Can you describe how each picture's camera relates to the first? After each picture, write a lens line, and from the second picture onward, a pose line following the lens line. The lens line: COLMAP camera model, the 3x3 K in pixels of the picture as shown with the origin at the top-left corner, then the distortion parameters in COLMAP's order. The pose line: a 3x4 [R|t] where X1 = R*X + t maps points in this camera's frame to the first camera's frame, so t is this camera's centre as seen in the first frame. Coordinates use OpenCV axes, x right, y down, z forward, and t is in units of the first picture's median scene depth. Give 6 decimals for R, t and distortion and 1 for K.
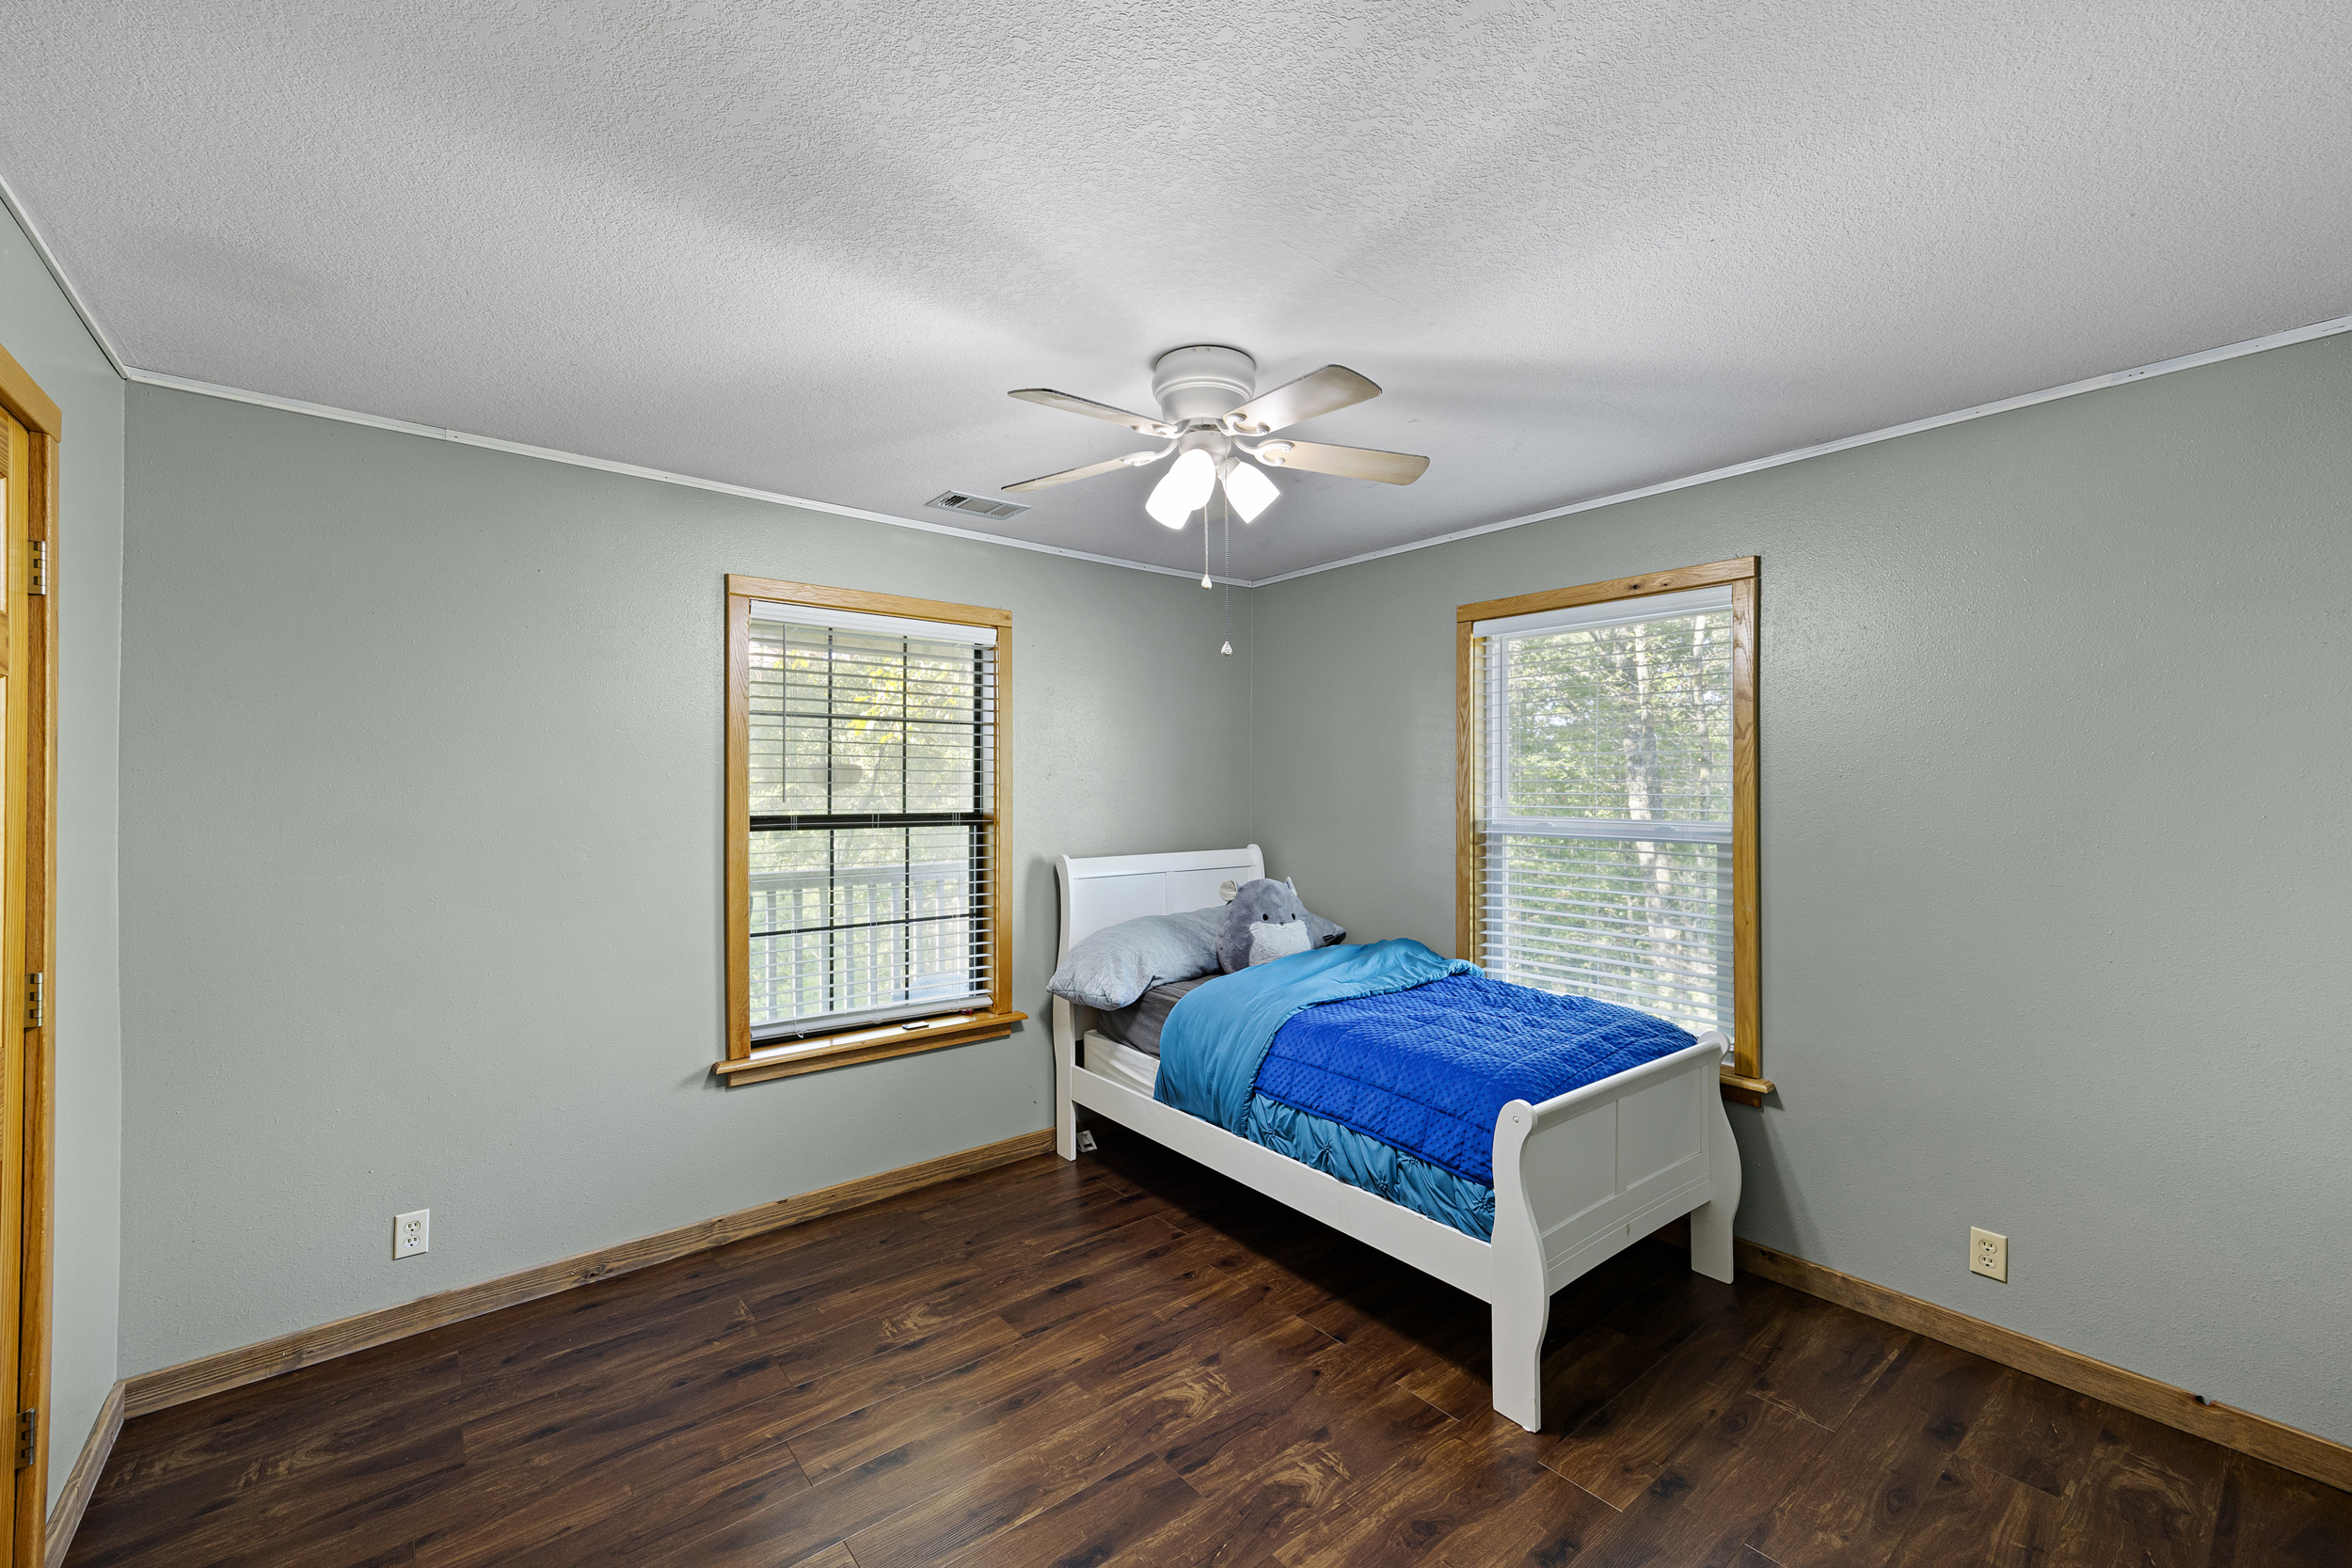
lens RADIAL K [[948.9, 0, 1170.1], [0, 948.9, 780.6], [0, 0, 1]] dist [-0.003250, -0.000243]
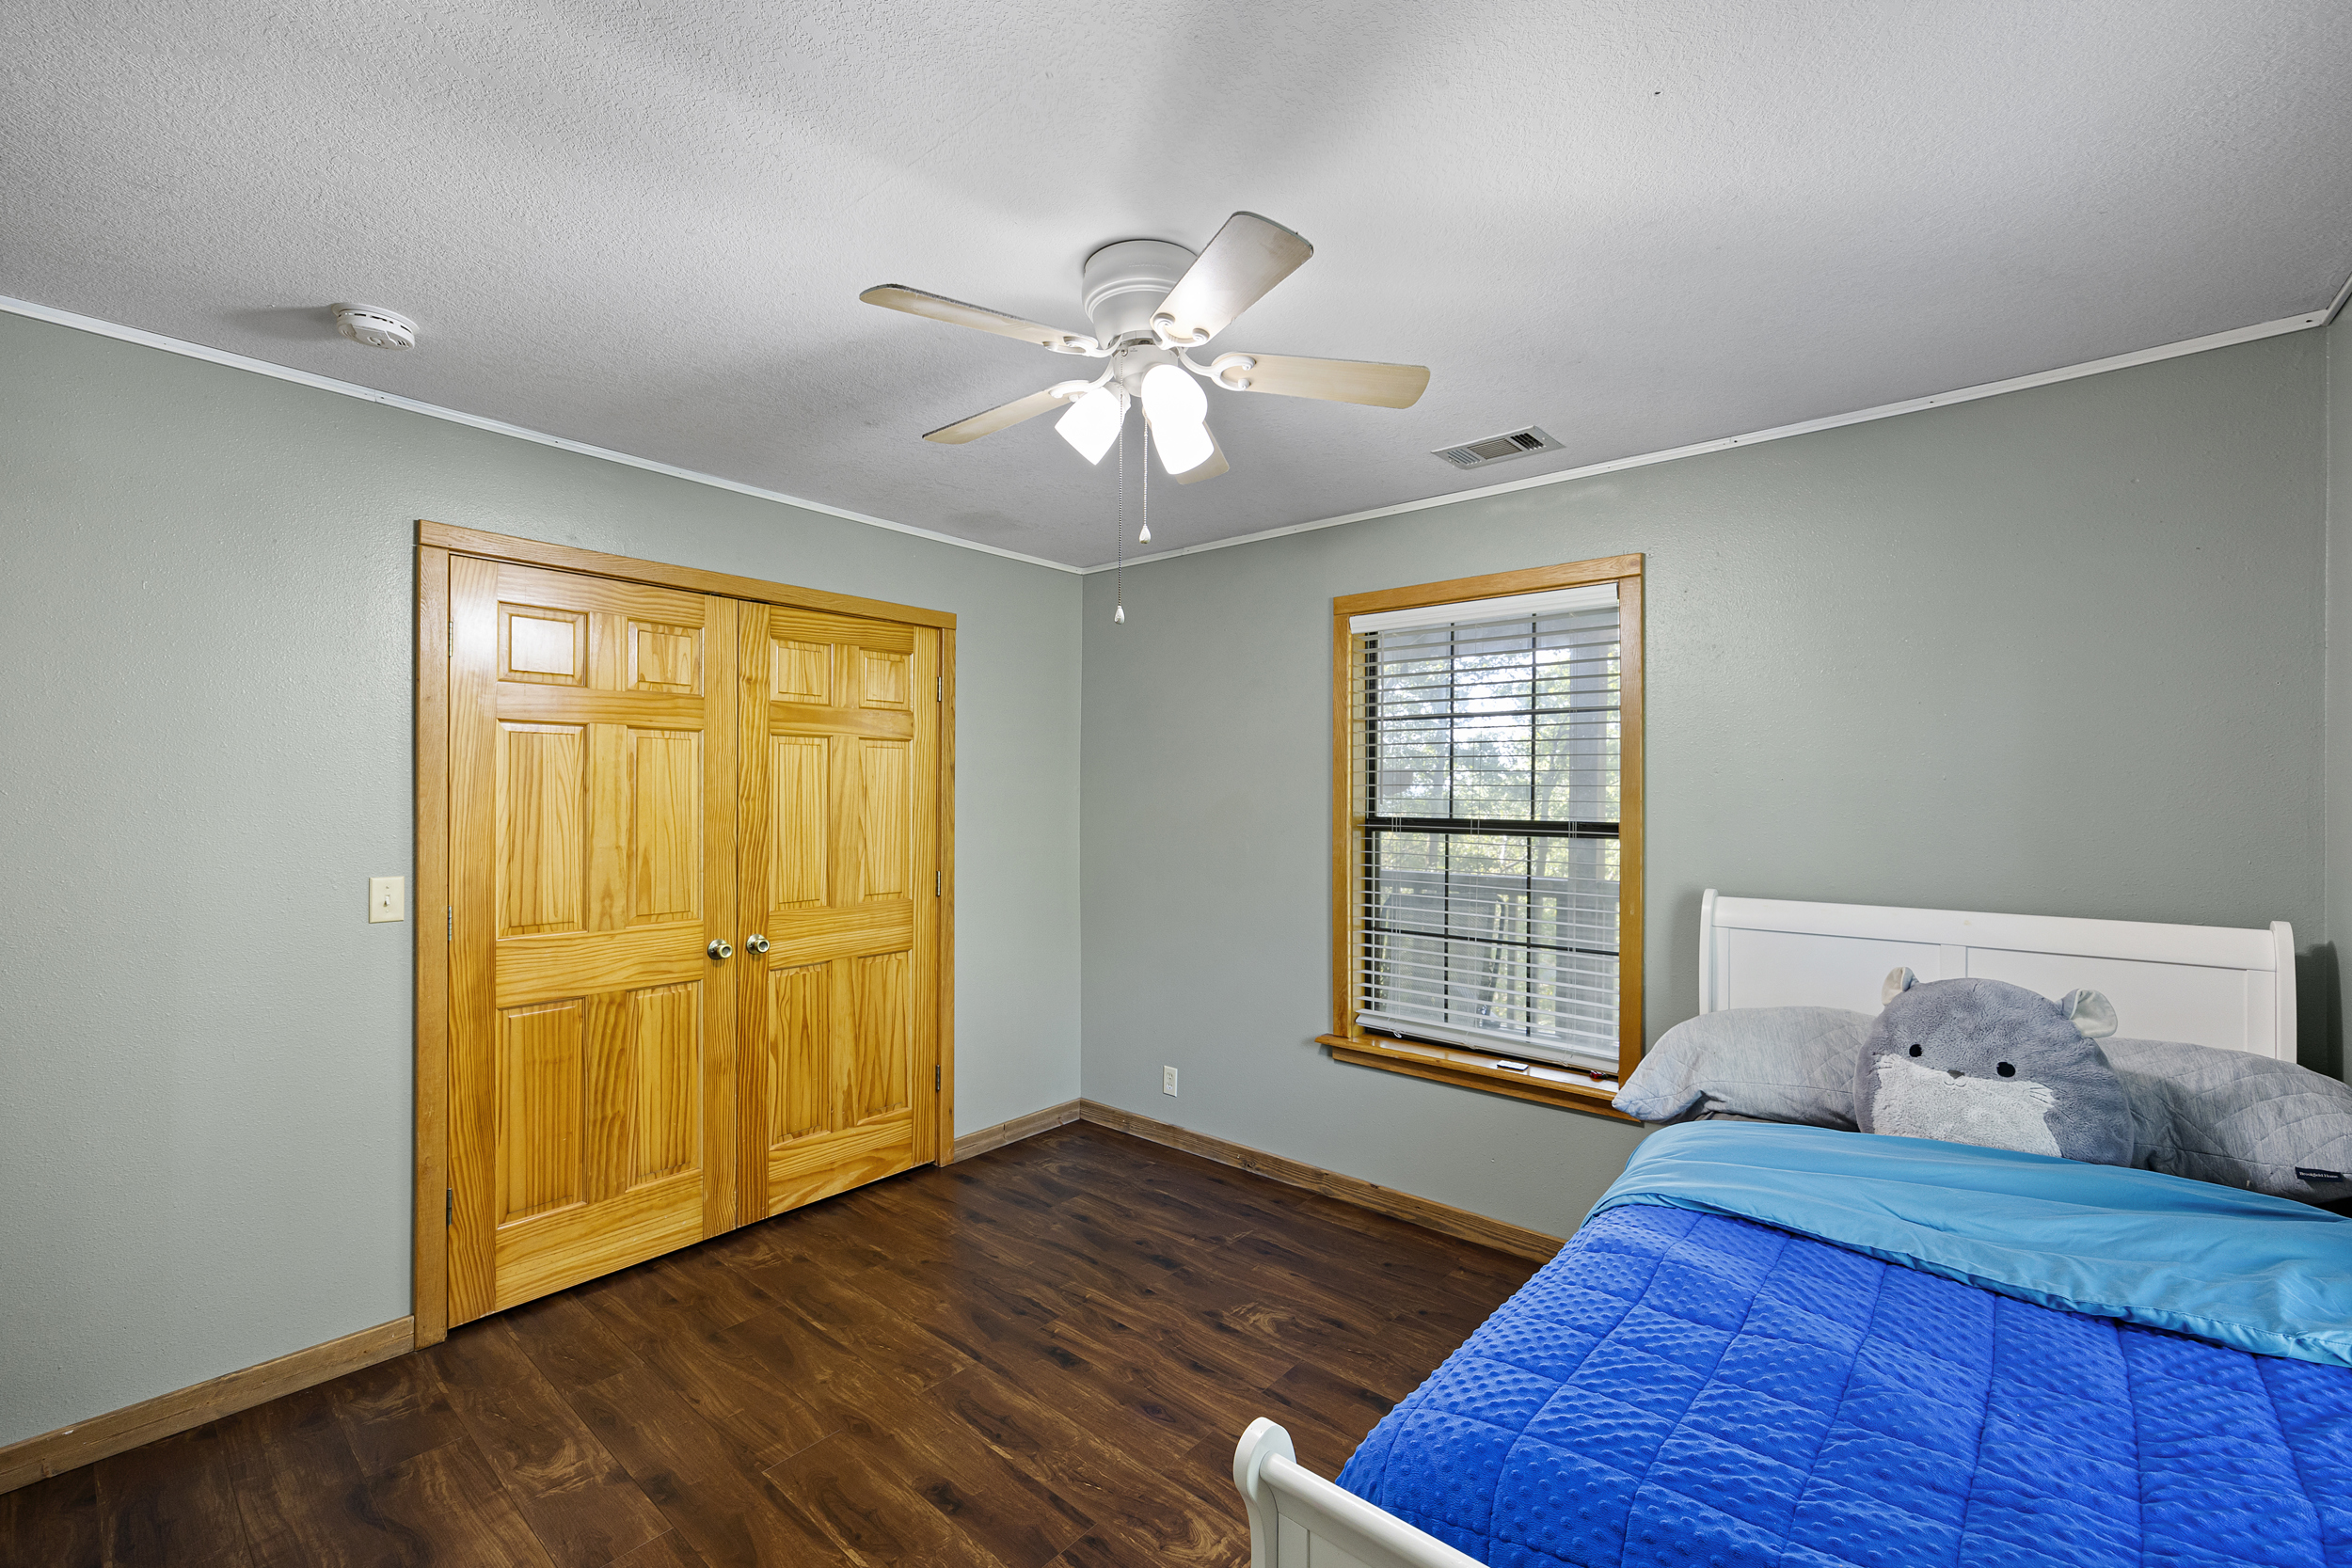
lens RADIAL K [[948.9, 0, 1185.4], [0, 948.9, 785.2], [0, 0, 1]] dist [-0.003250, -0.000243]
pose [[0.188721, -0.006467, -0.982009, 0.603189], [0.002164, 0.999979, -0.006170, 0.009116], [0.982028, -0.000961, 0.188731, 0.624000]]
